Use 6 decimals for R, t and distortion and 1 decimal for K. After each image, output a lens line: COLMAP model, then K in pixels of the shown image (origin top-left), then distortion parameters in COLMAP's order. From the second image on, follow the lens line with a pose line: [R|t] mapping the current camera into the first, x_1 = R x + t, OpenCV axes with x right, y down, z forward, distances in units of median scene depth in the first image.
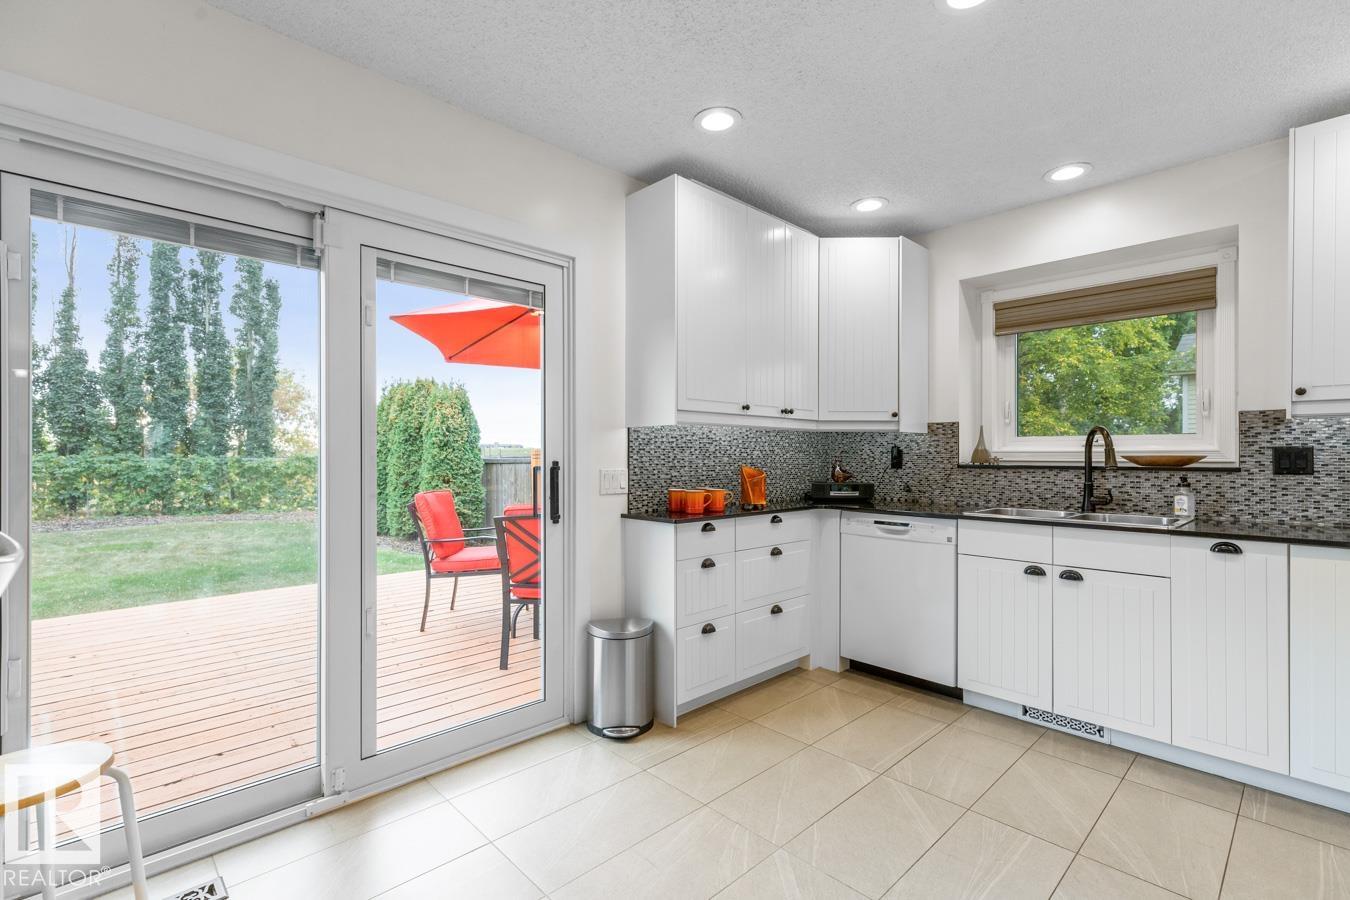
lens RADIAL K [[619.3, 0, 673.2], [0, 619.3, 453.4], [0, 0, 1]] dist [0.003479, -0.000465]
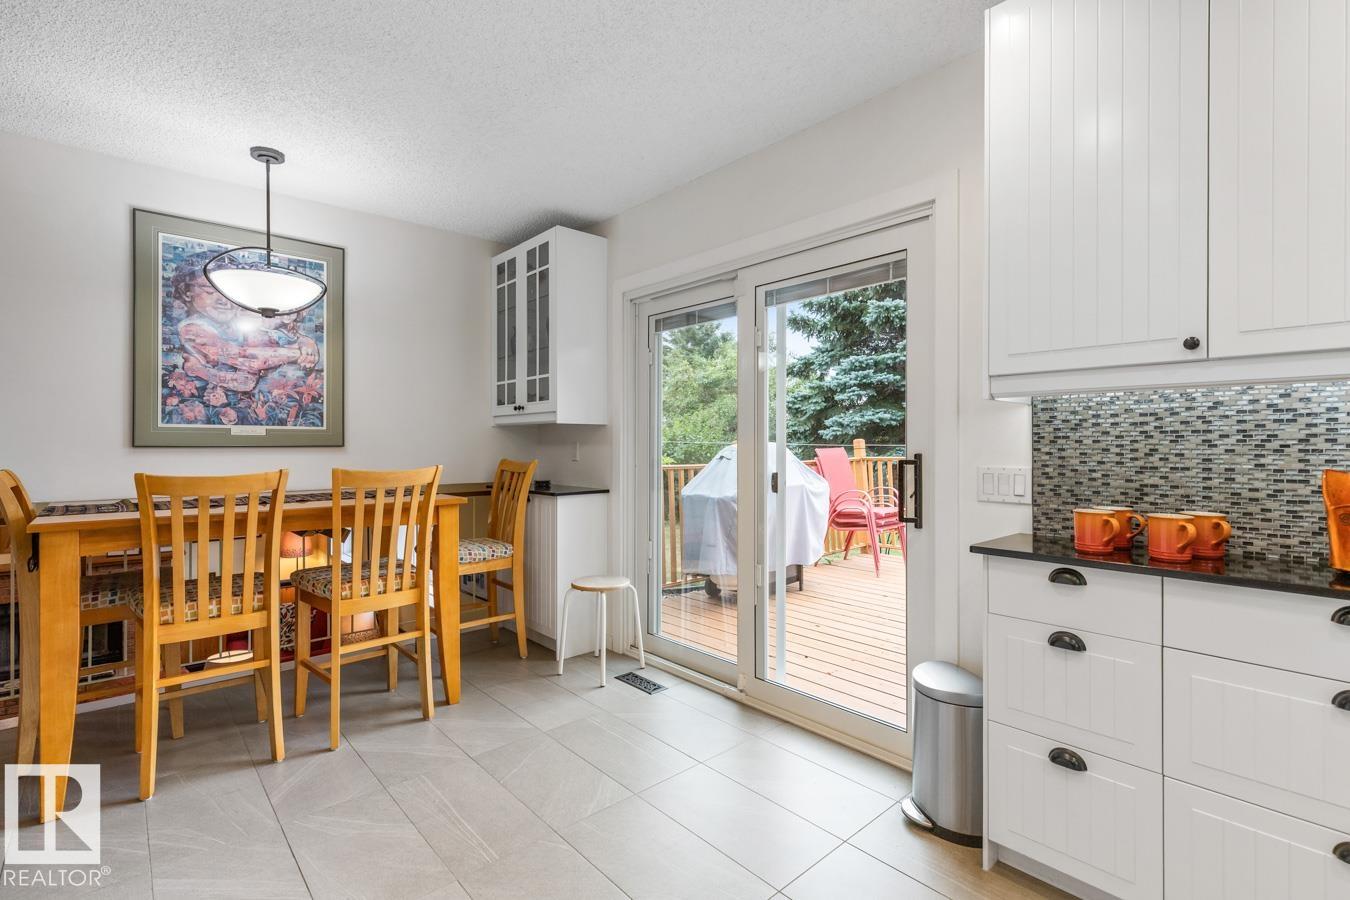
lens RADIAL K [[619.3, 0, 670.6], [0, 619.3, 445.0], [0, 0, 1]] dist [0.003479, -0.000465]
pose [[-0.037653, -0.002153, -0.999289, 0.603391], [-0.000018, 0.999998, -0.002154, 0.002566], [0.999291, -0.000063, -0.037653, 0.637730]]
